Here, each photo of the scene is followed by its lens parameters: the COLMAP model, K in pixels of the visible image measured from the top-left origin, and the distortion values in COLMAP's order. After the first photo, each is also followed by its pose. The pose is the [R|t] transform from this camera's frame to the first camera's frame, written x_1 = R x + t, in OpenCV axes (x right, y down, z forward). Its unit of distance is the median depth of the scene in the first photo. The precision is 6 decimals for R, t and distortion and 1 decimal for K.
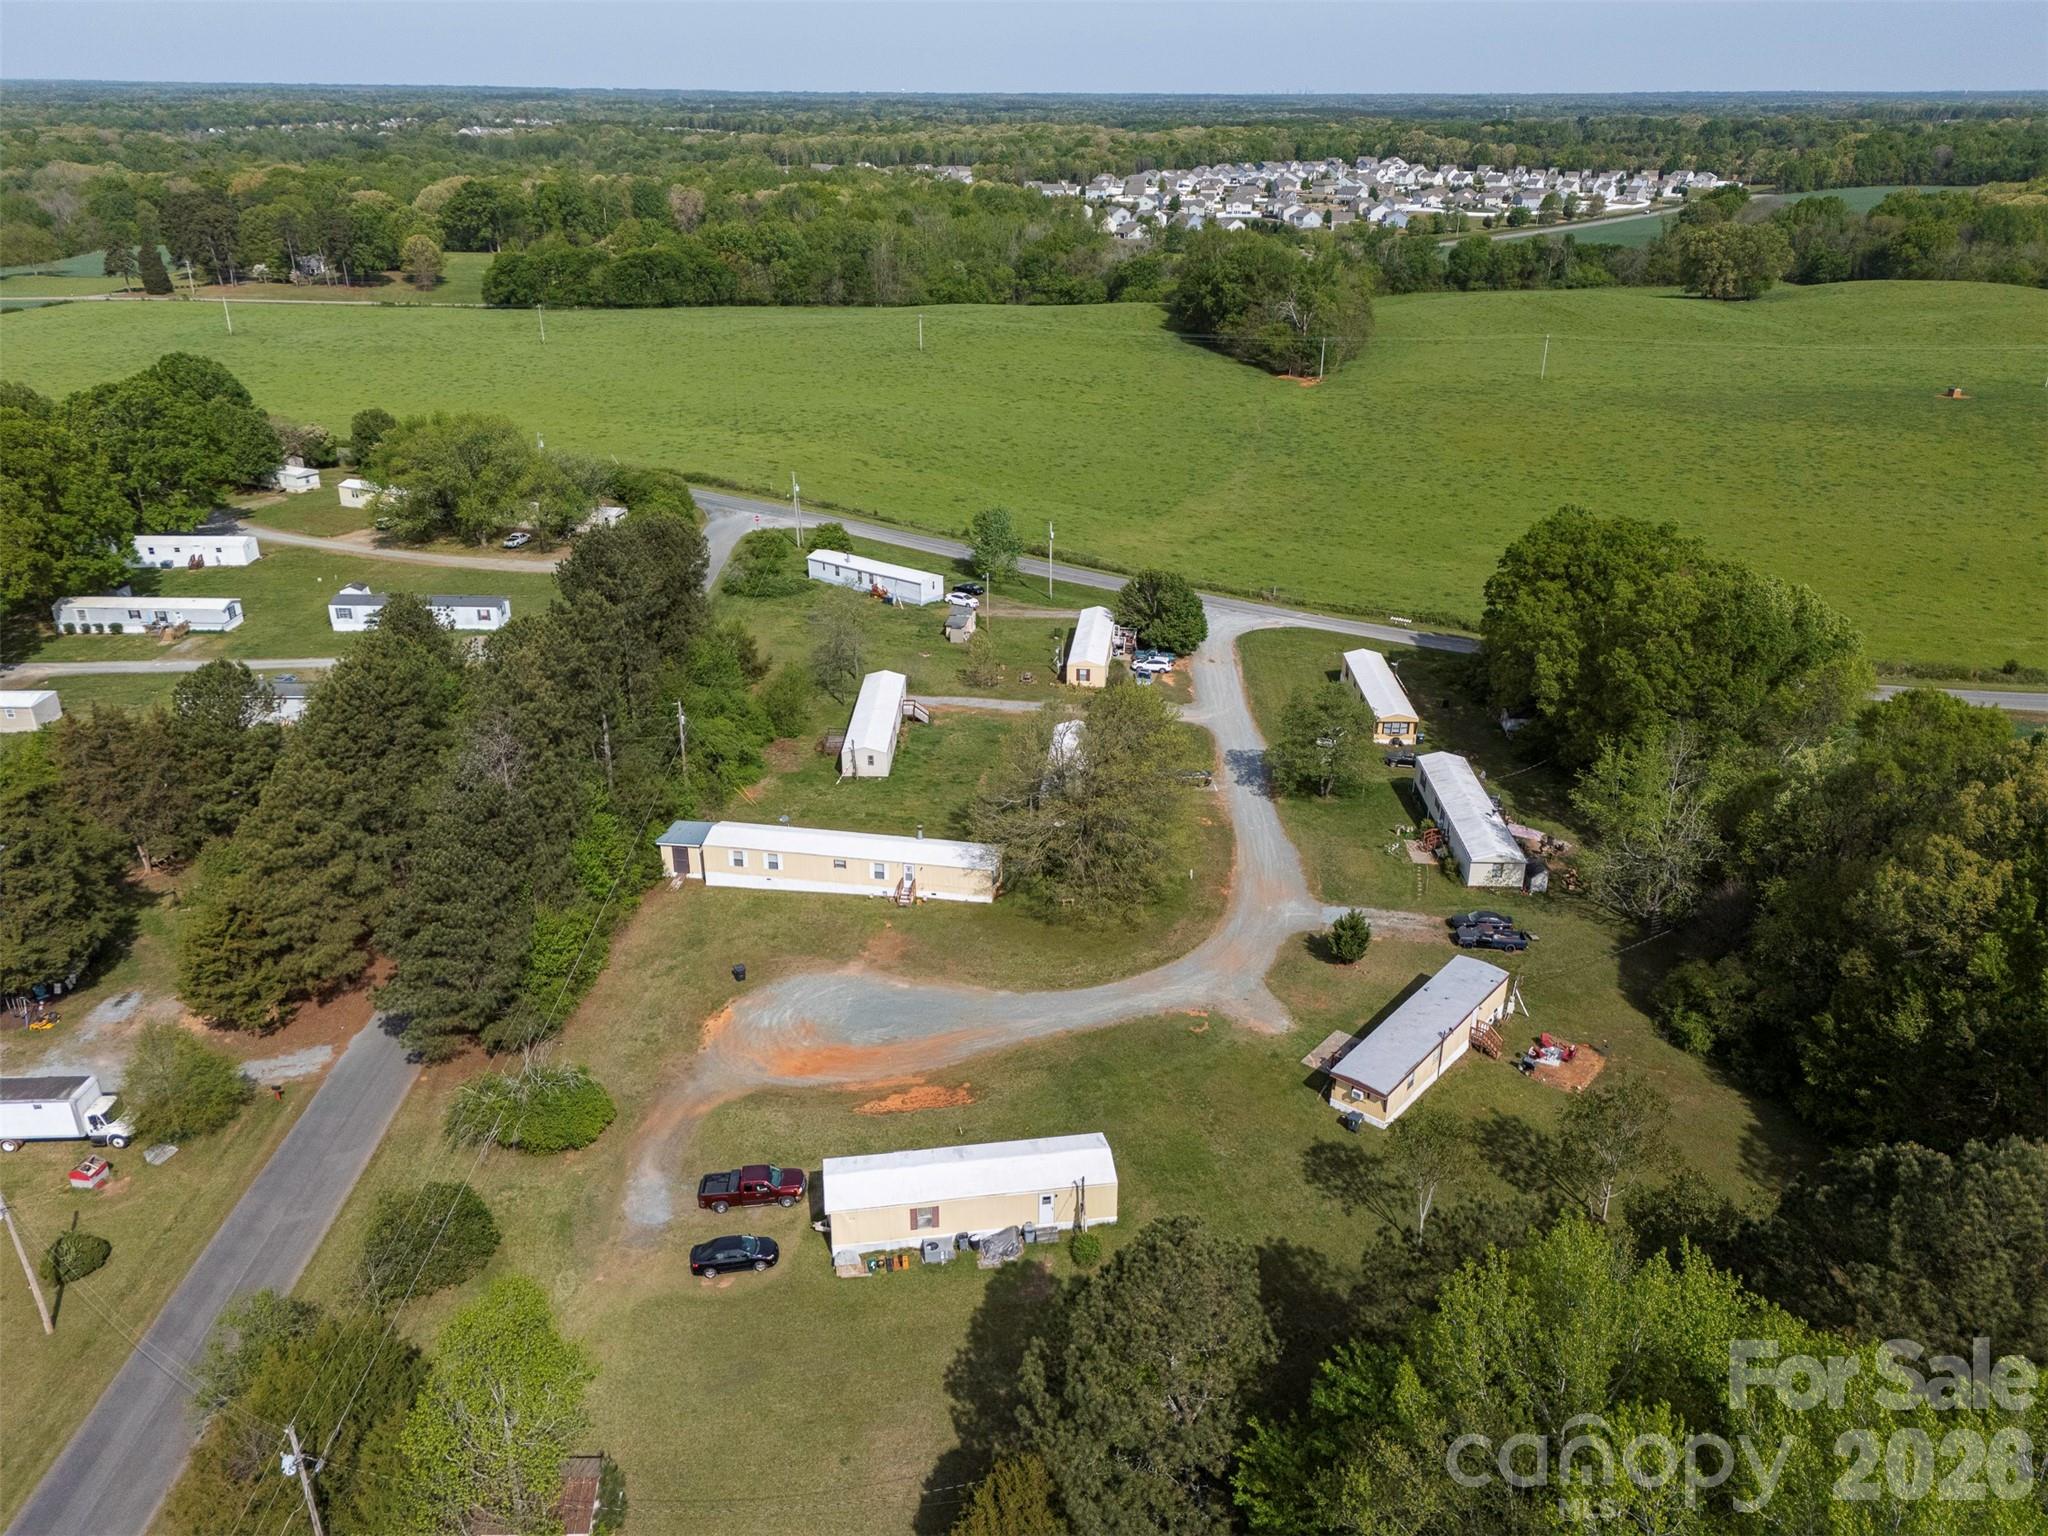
lens RADIAL K [[1490.5, 0, 1024.0], [0, 1490.5, 768.0], [0, 0, 1]] dist [0.078367, -0.069698]
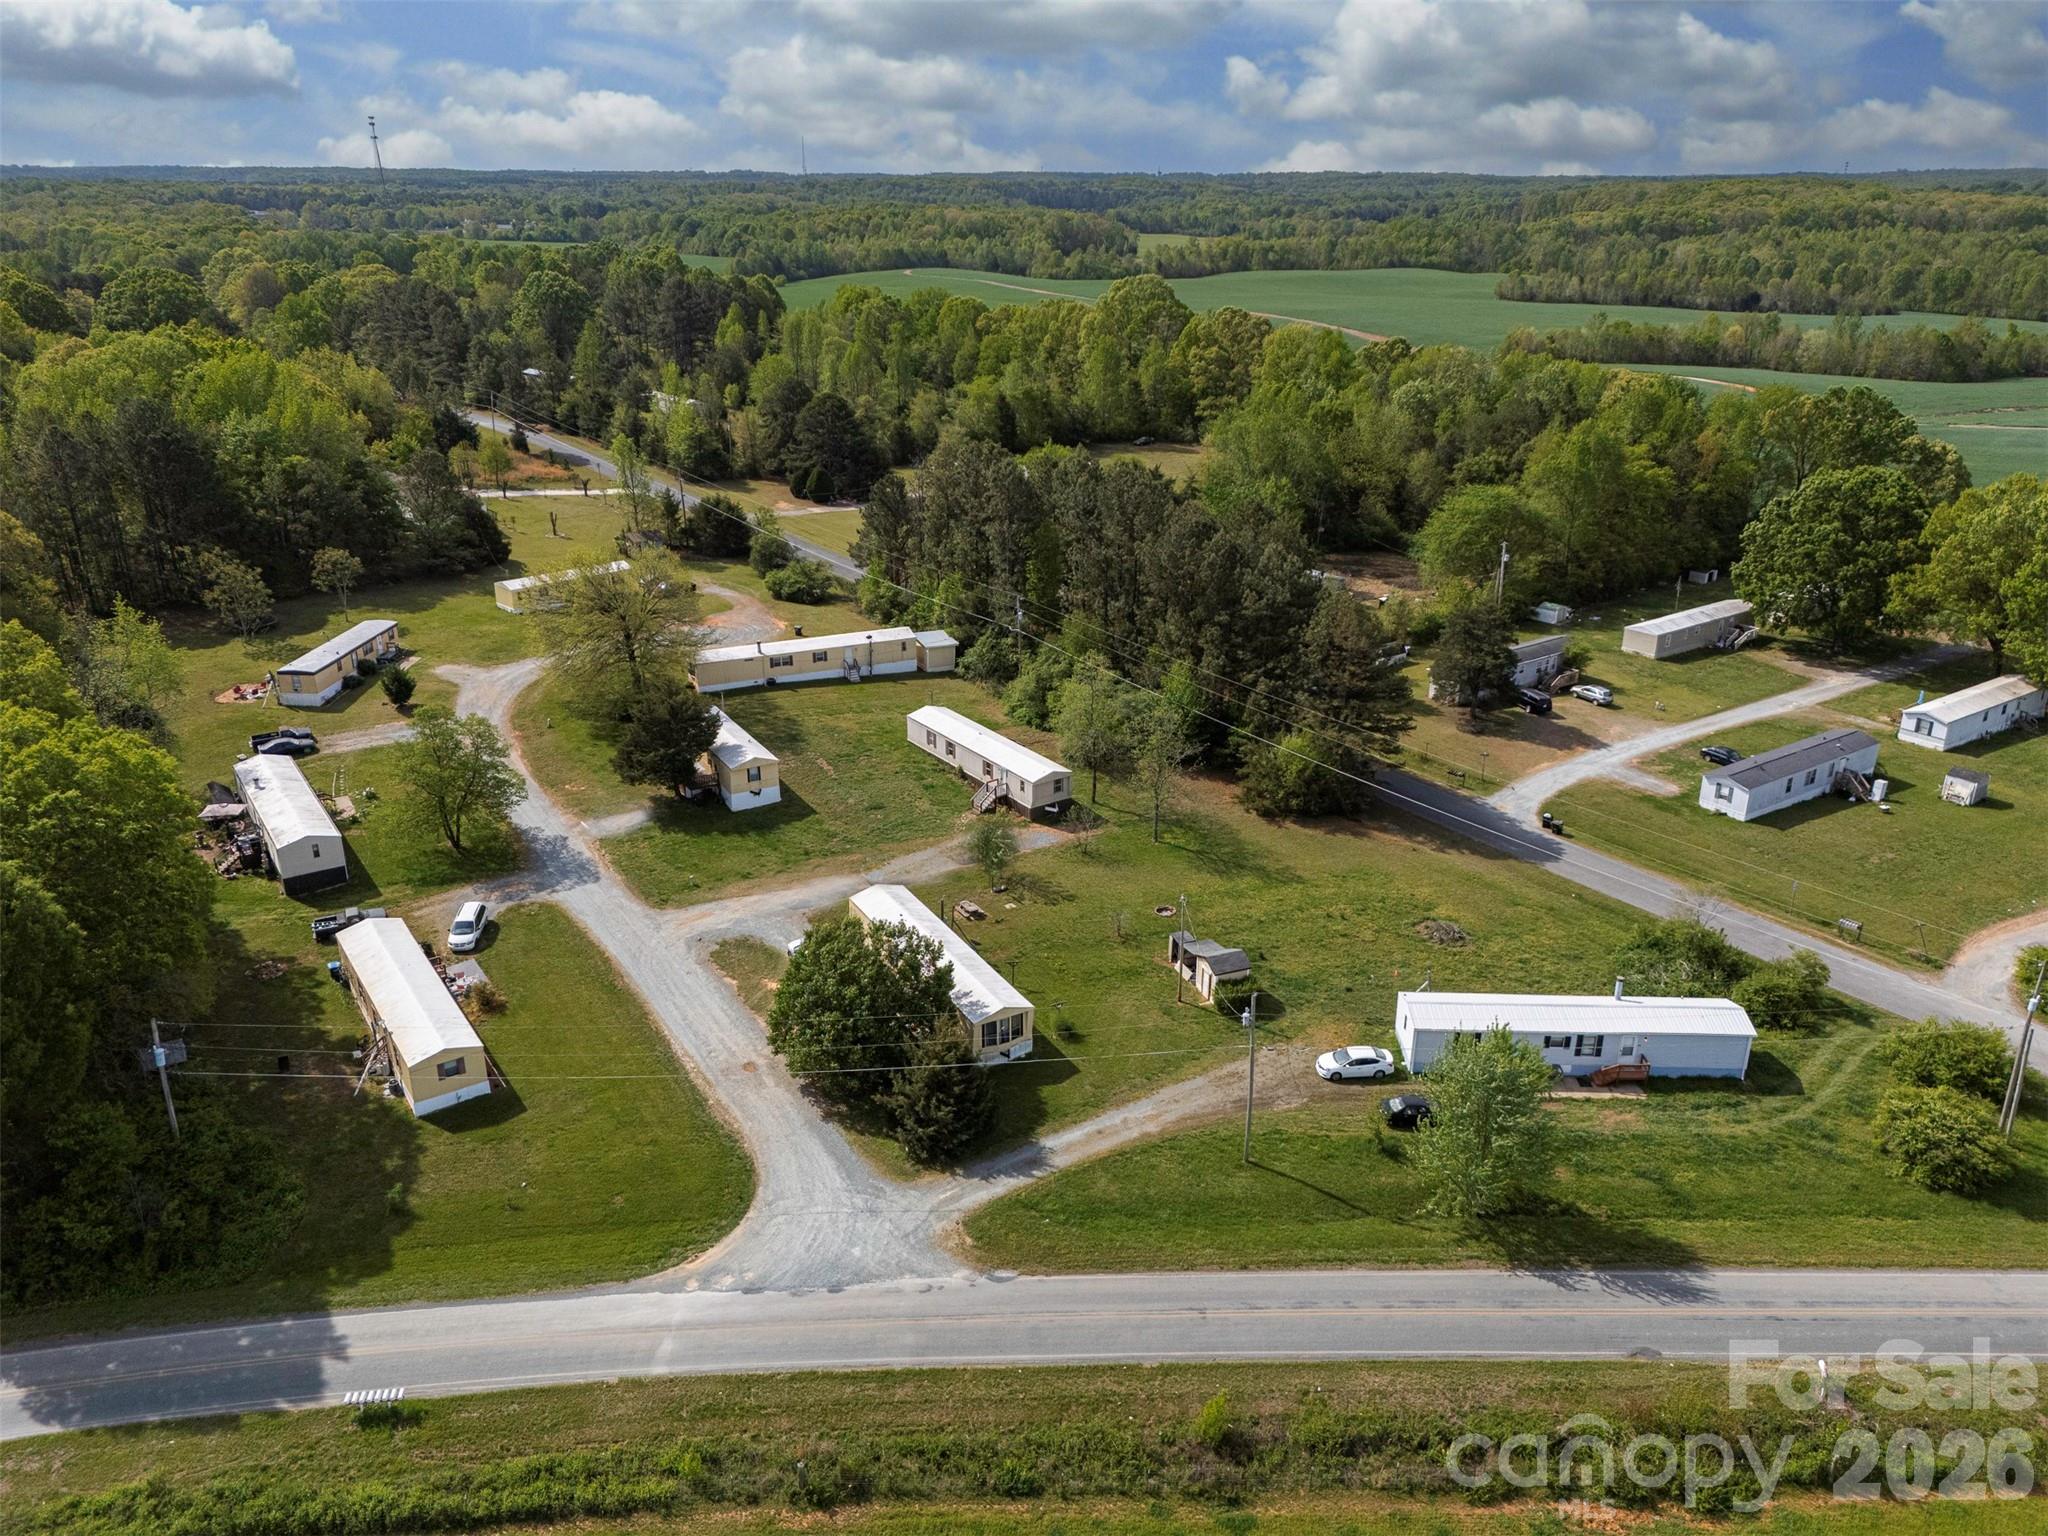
lens RADIAL K [[1491.7, 0, 1024.0], [0, 1491.7, 768.0], [0, 0, 1]] dist [0.035591, -0.004998]
pose [[-0.812179, 0.216843, -0.541613, 0.342572], [-0.233301, 0.730182, 0.642188, -0.563161], [0.534730, 0.647930, -0.542449, 1.407582]]
